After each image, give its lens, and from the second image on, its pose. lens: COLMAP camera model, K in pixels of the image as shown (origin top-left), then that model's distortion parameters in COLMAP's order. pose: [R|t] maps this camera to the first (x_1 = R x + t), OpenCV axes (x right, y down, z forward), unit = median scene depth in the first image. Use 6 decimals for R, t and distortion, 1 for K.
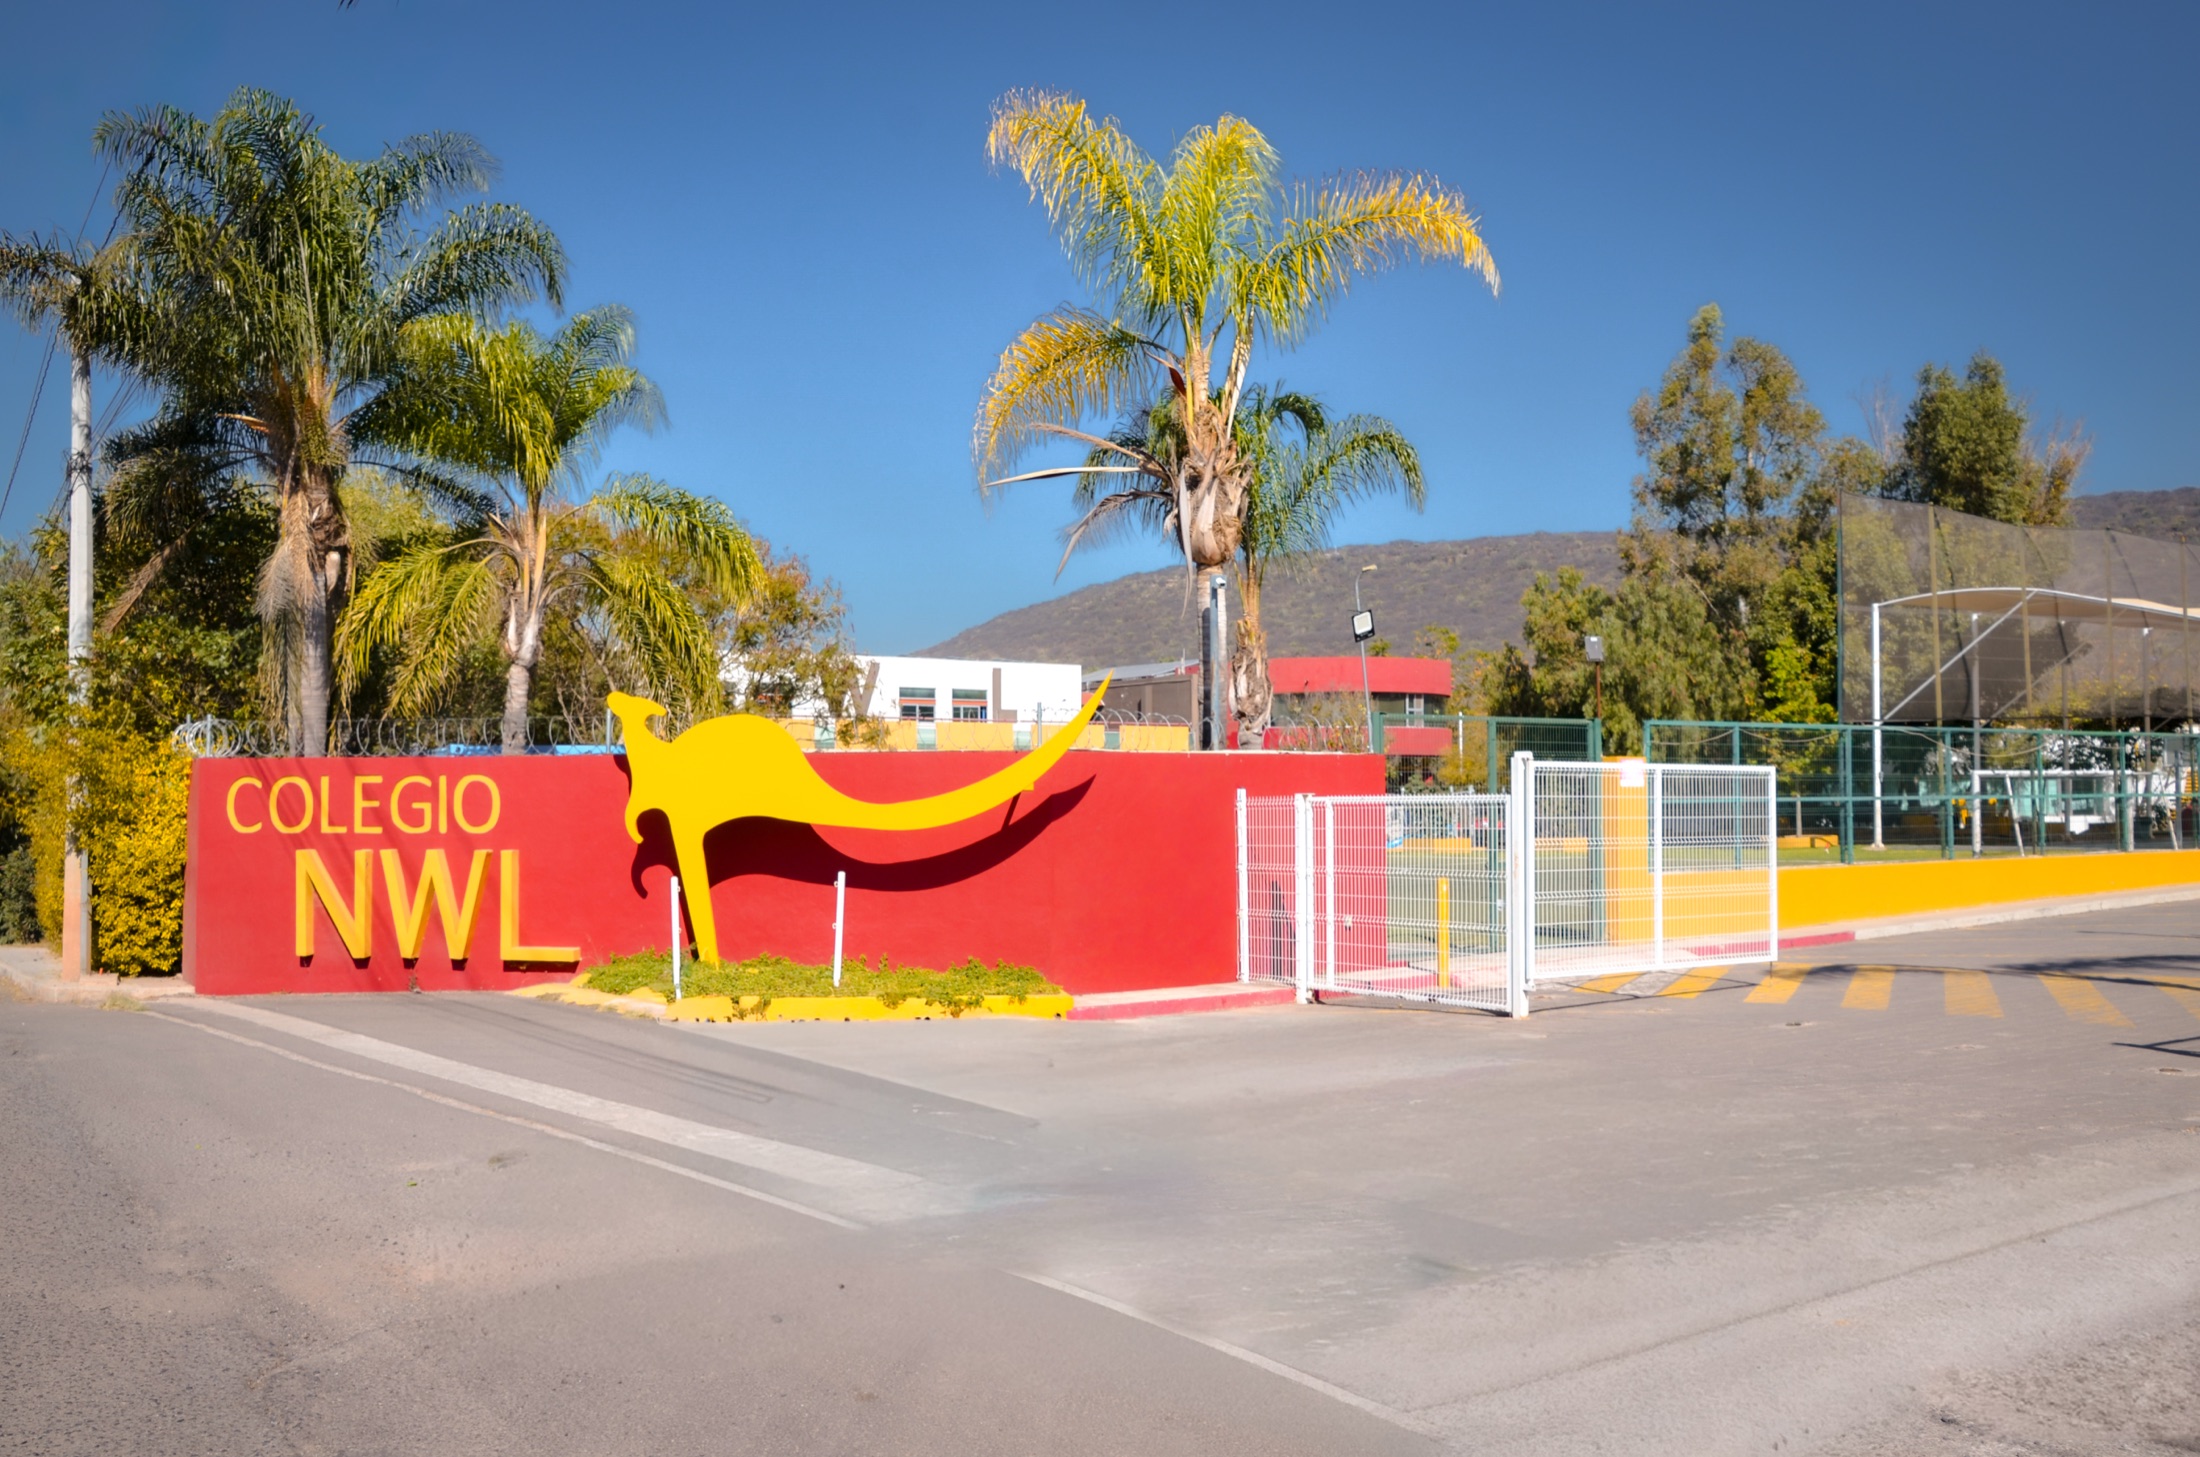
lens RADIAL K [[2571.6, 0, 1096.4], [0, 2571.6, 736.1], [0, 0, 1]] dist [0.009080, 0.000000]
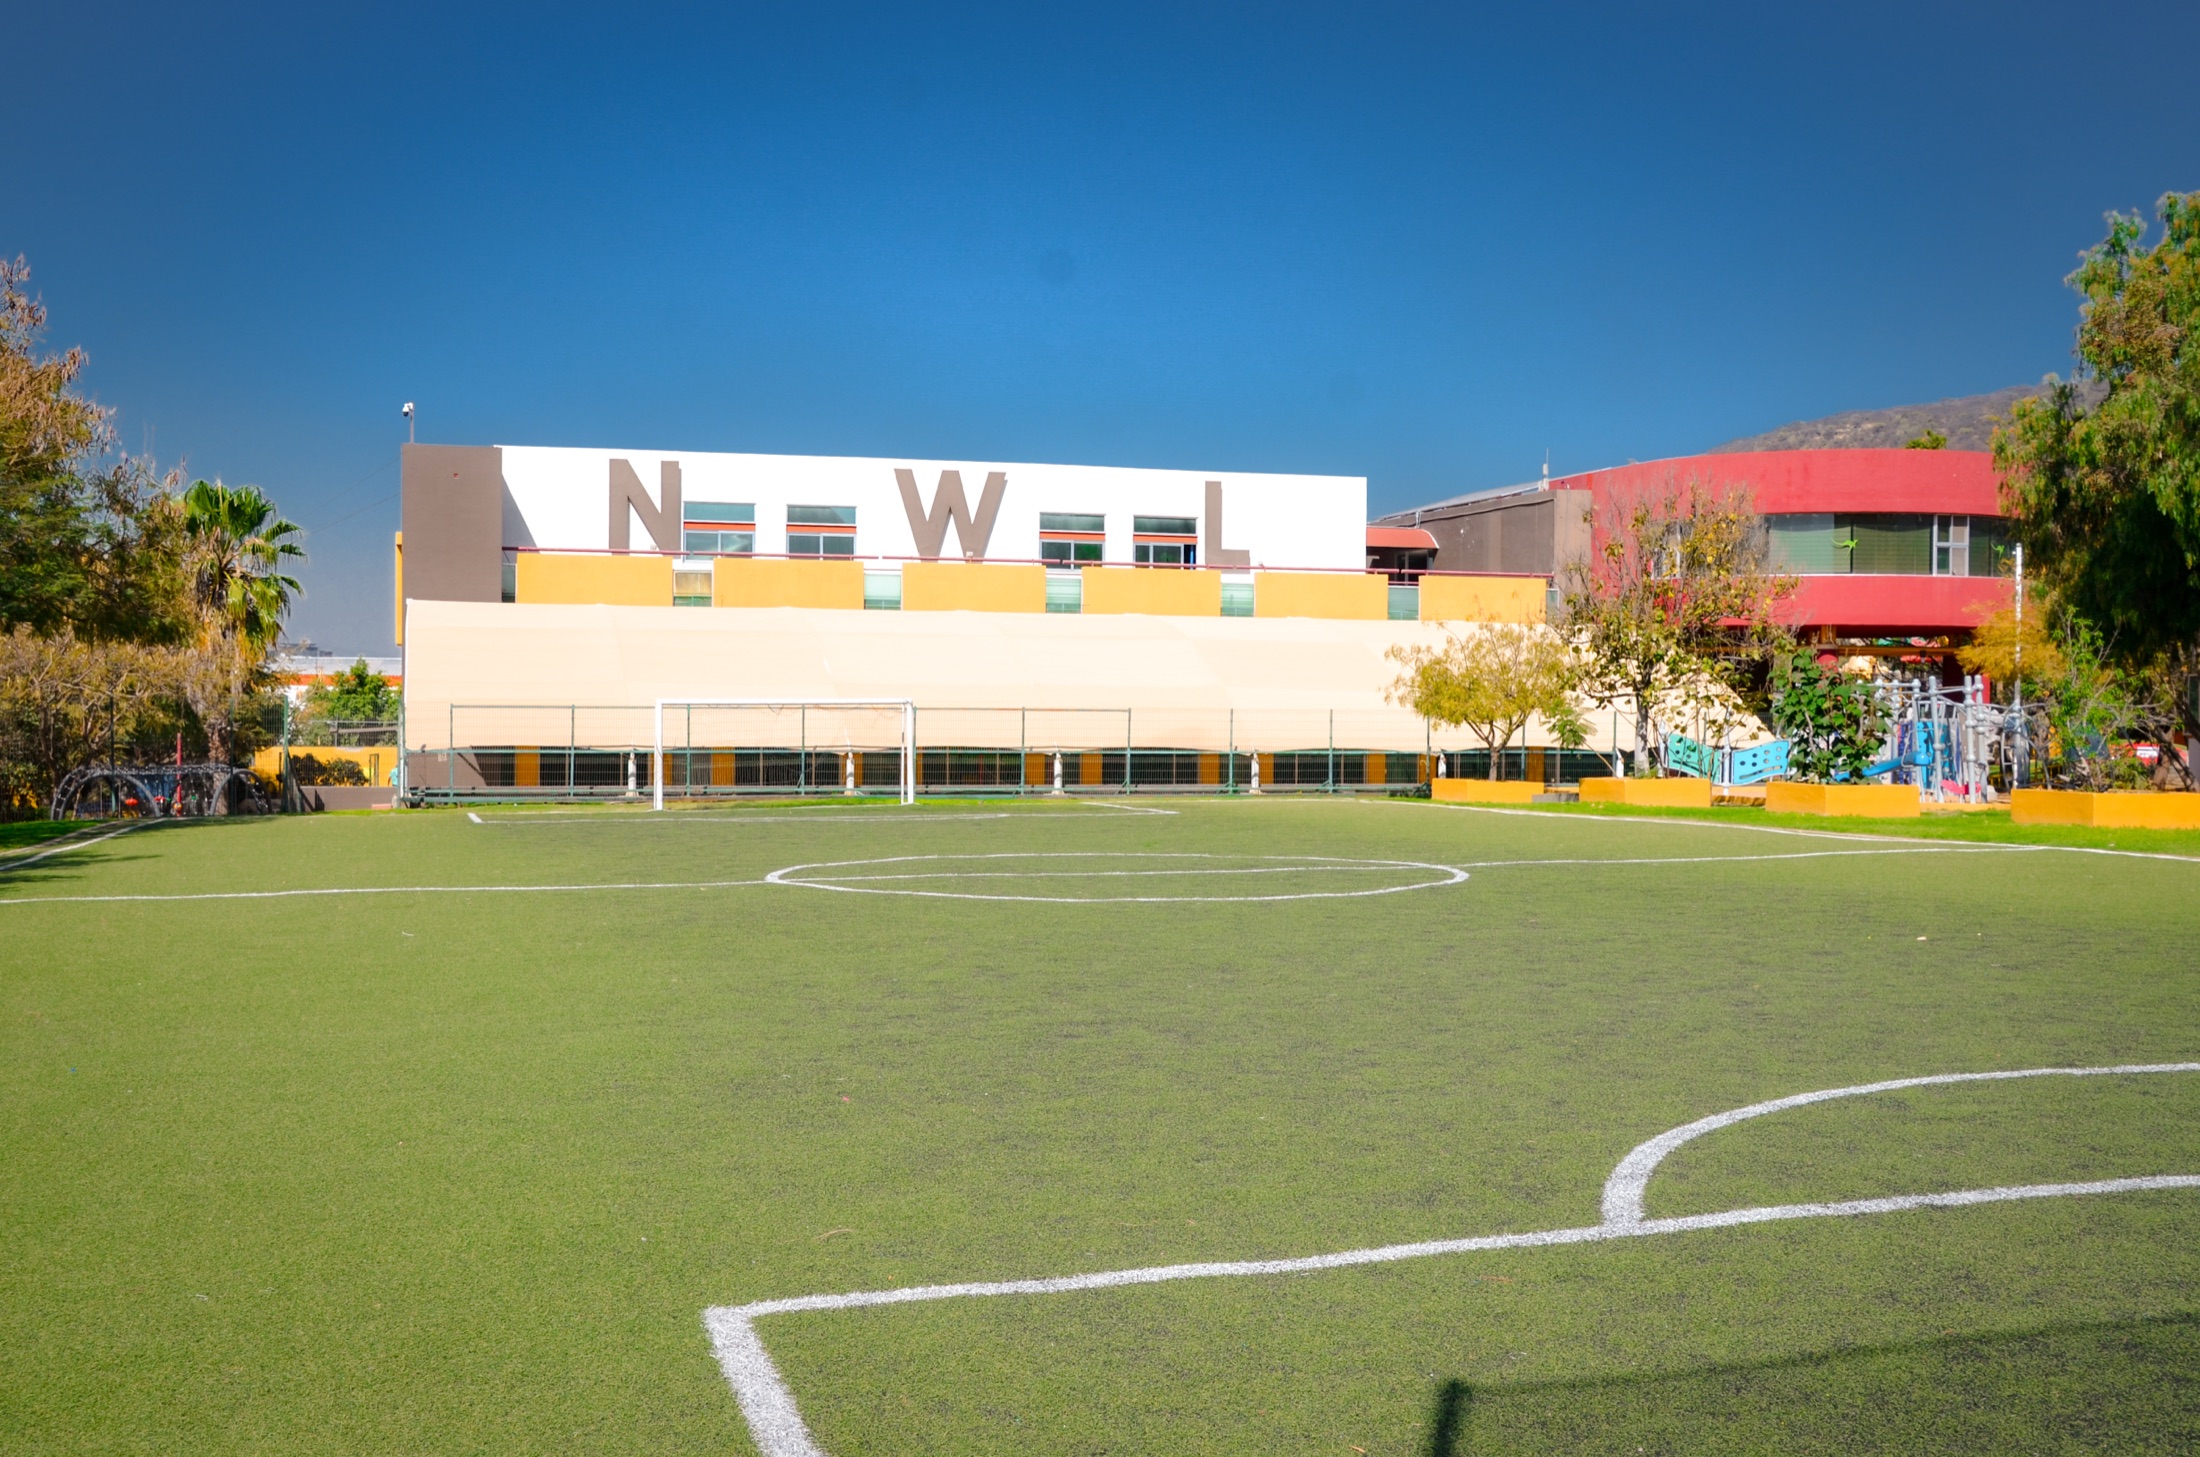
lens RADIAL K [[2704.9, 0, 1105.5], [0, 2704.9, 731.4], [0, 0, 1]] dist [0.126675, 0.000000]
pose [[0.942507, 0.018094, -0.333697, 0.184029], [-0.007373, 0.999416, 0.033365, 0.013790], [0.334106, -0.028987, 0.942090, 0.476347]]
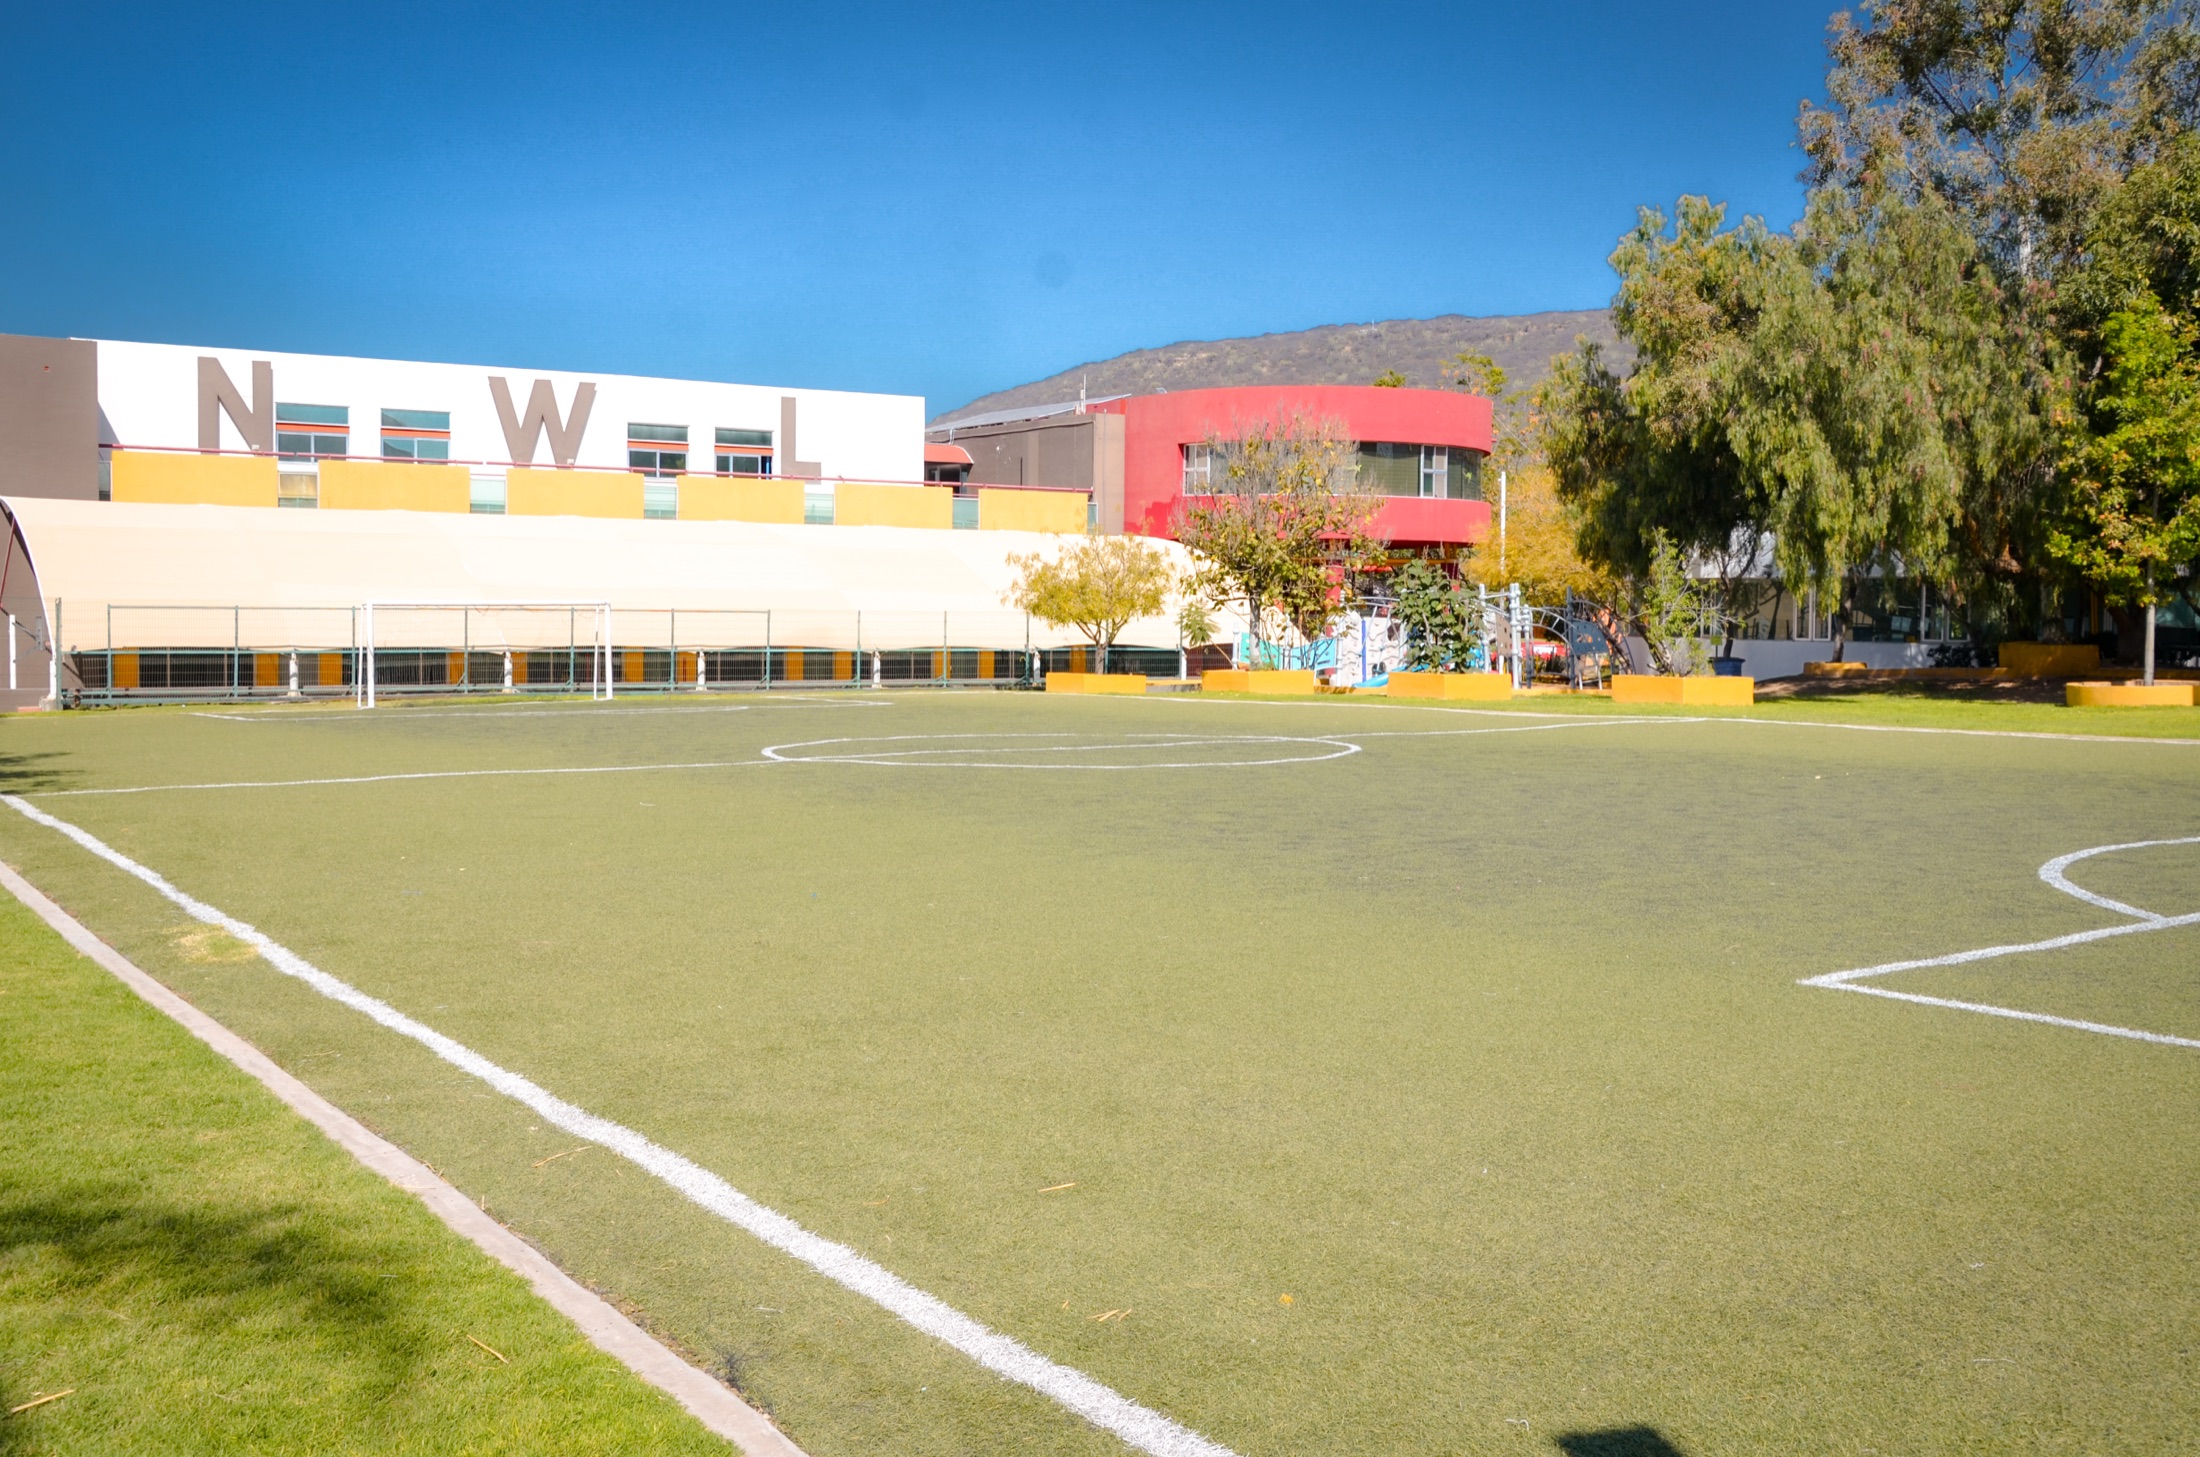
lens RADIAL K [[2704.9, 0, 1107.9], [0, 2704.9, 714.2], [0, 0, 1]] dist [0.126675, 0.000000]
pose [[0.999853, 0.015219, -0.007928, 0.058933], [-0.014710, 0.998050, 0.060668, 0.012942], [0.008836, -0.060542, 0.998127, 0.384409]]
